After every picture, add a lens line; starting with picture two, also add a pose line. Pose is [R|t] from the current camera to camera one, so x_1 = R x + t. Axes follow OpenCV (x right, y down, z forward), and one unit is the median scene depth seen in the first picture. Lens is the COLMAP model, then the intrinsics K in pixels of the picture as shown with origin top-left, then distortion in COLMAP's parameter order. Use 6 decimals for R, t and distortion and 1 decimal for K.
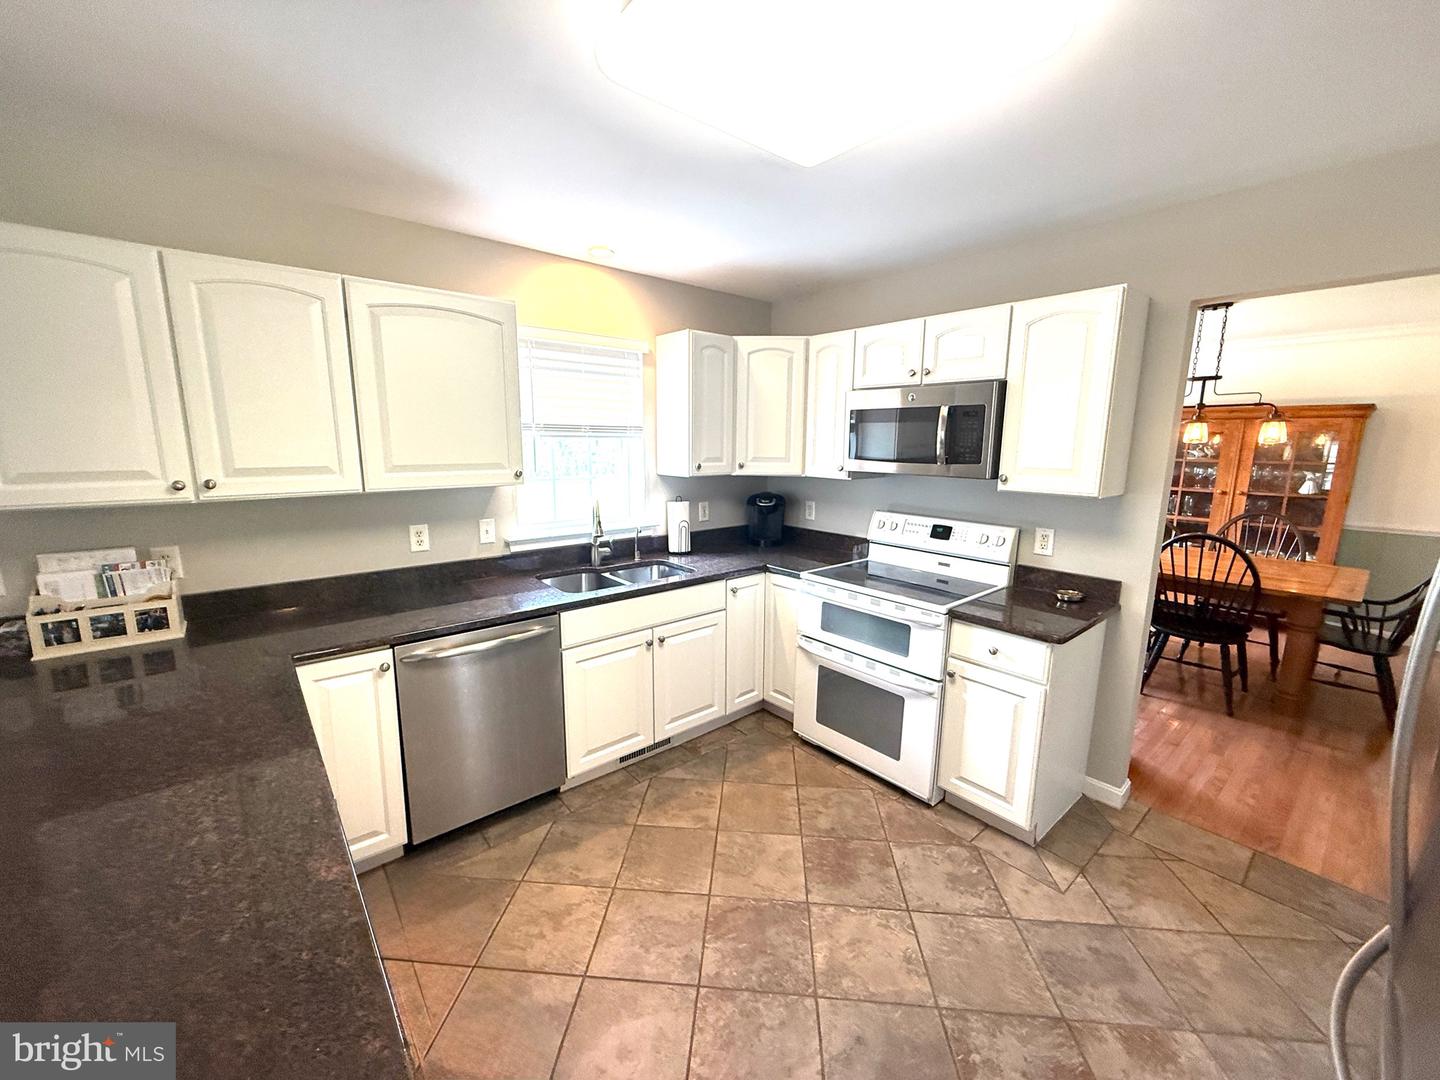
lens RADIAL K [[574.8, 0, 714.3], [0, 574.8, 538.6], [0, 0, 1]] dist [-0.000510, 0.000703]
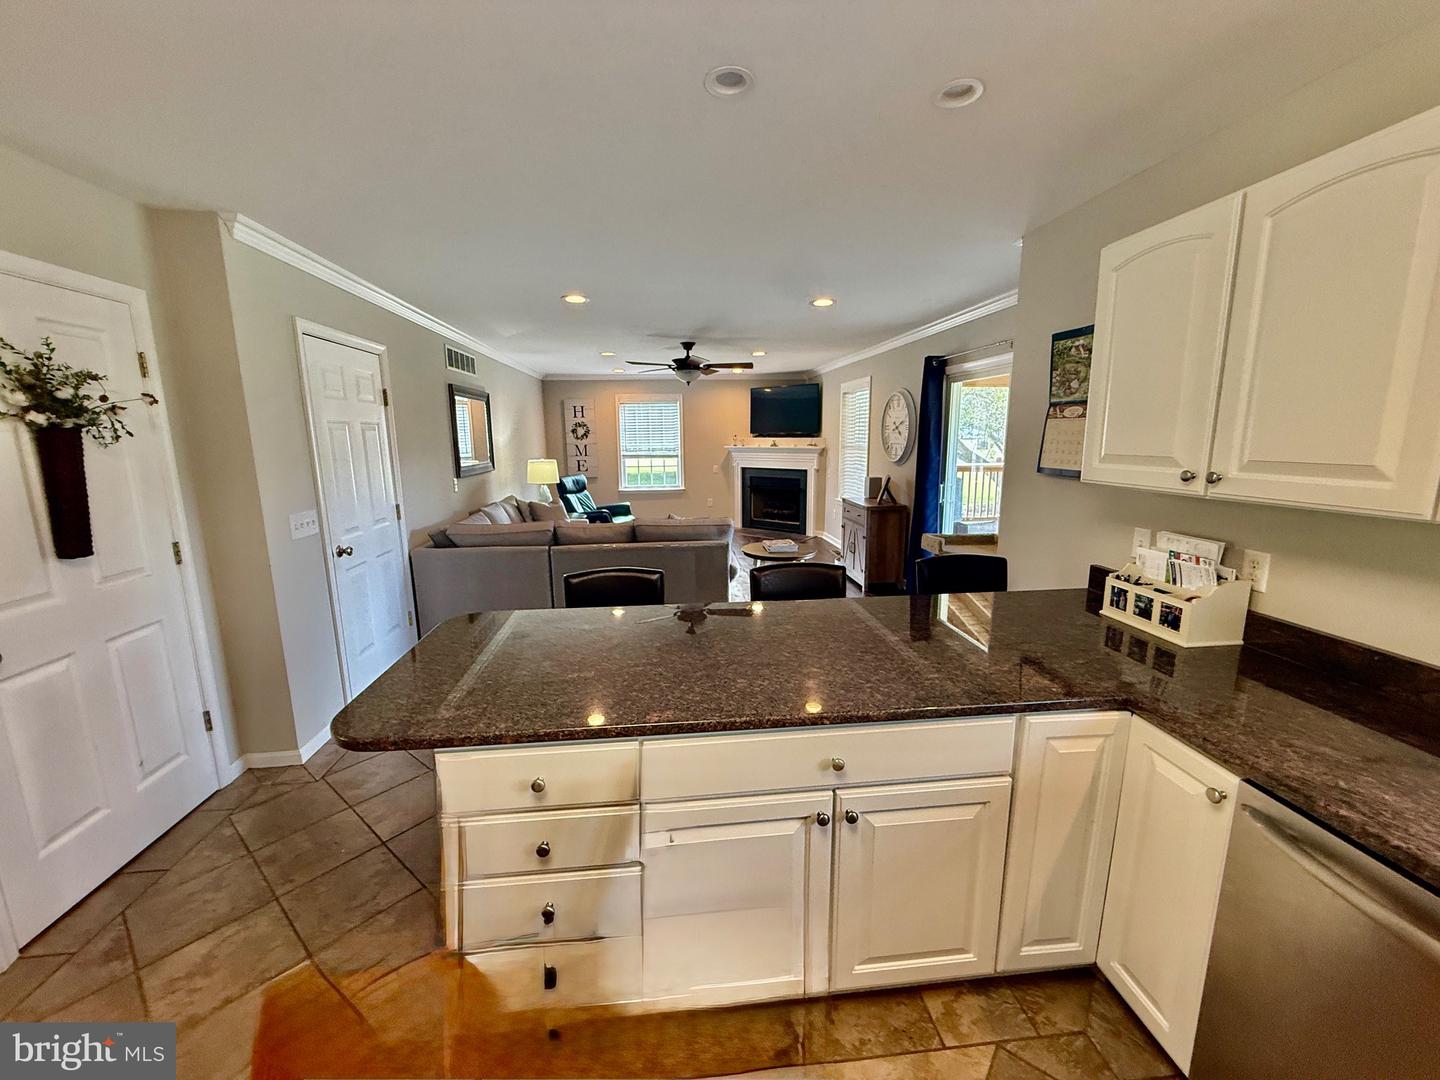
lens RADIAL K [[574.8, 0, 714.3], [0, 574.8, 538.6], [0, 0, 1]] dist [-0.000510, 0.000703]
pose [[-0.562854, 0.153573, -0.812164, 0.127000], [-0.131914, 0.953304, 0.271682, -0.094781], [0.815962, 0.260053, -0.516312, 0.585443]]
